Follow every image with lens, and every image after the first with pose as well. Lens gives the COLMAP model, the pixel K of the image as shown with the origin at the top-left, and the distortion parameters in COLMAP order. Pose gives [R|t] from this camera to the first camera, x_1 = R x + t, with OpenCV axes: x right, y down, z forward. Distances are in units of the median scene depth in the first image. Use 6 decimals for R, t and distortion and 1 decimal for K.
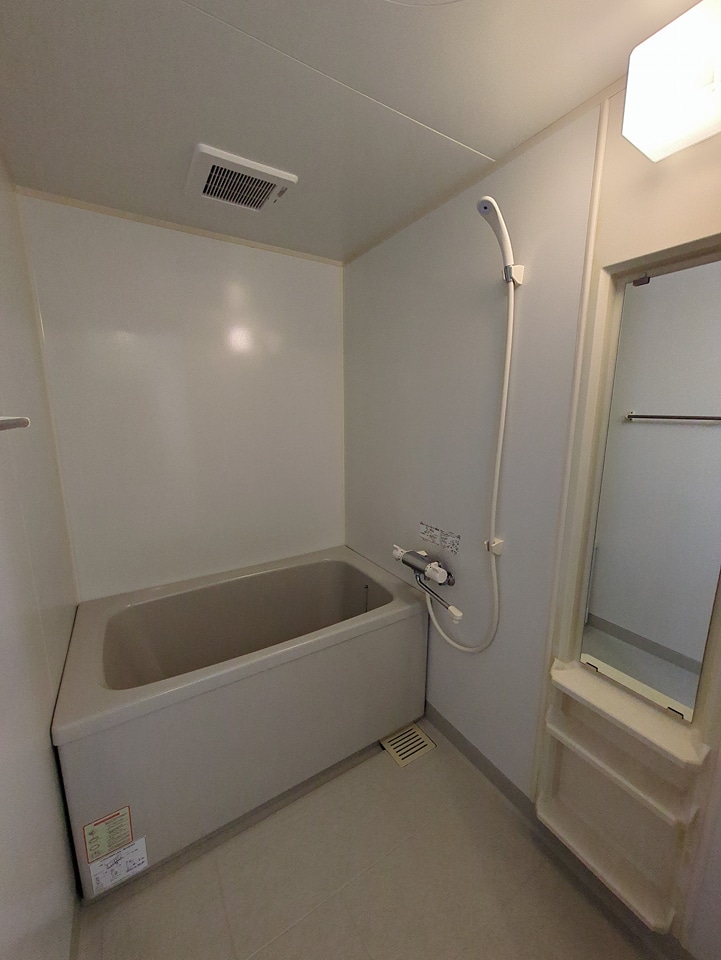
lens RADIAL K [[381.5, 0, 360.5], [0, 381.5, 480.0], [0, 0, 1]] dist [0.000590, -0.000055]
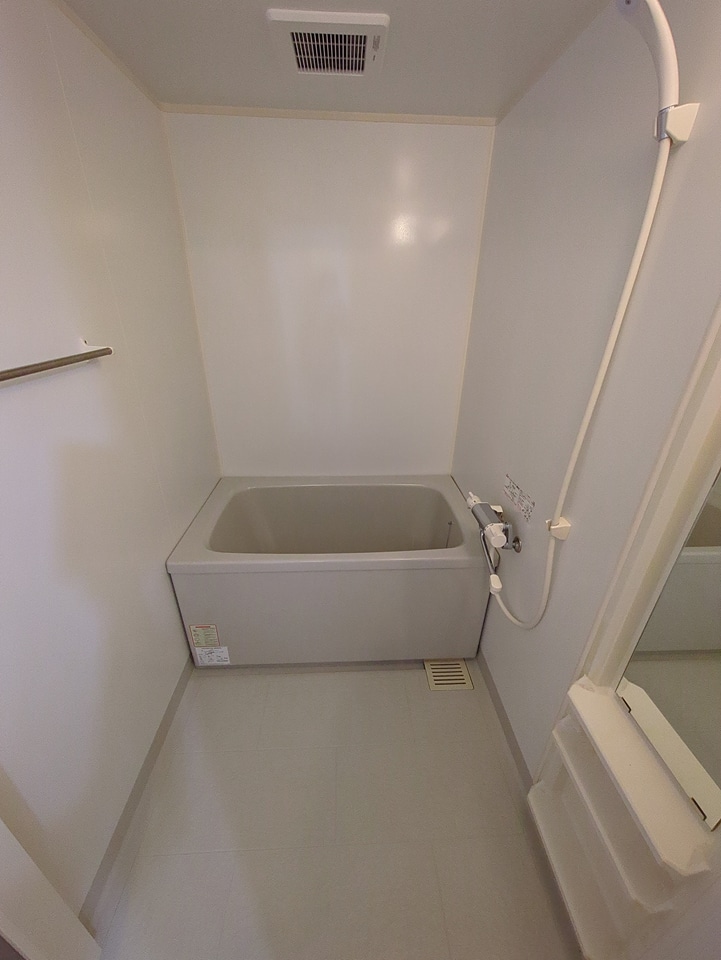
lens RADIAL K [[381.5, 0, 360.5], [0, 381.5, 480.0], [0, 0, 1]] dist [0.000590, -0.000055]
pose [[0.869924, 0.225404, -0.438663, 0.280453], [-0.103658, 0.953145, 0.284202, -0.098532], [0.482169, -0.201763, 0.852528, 0.109549]]
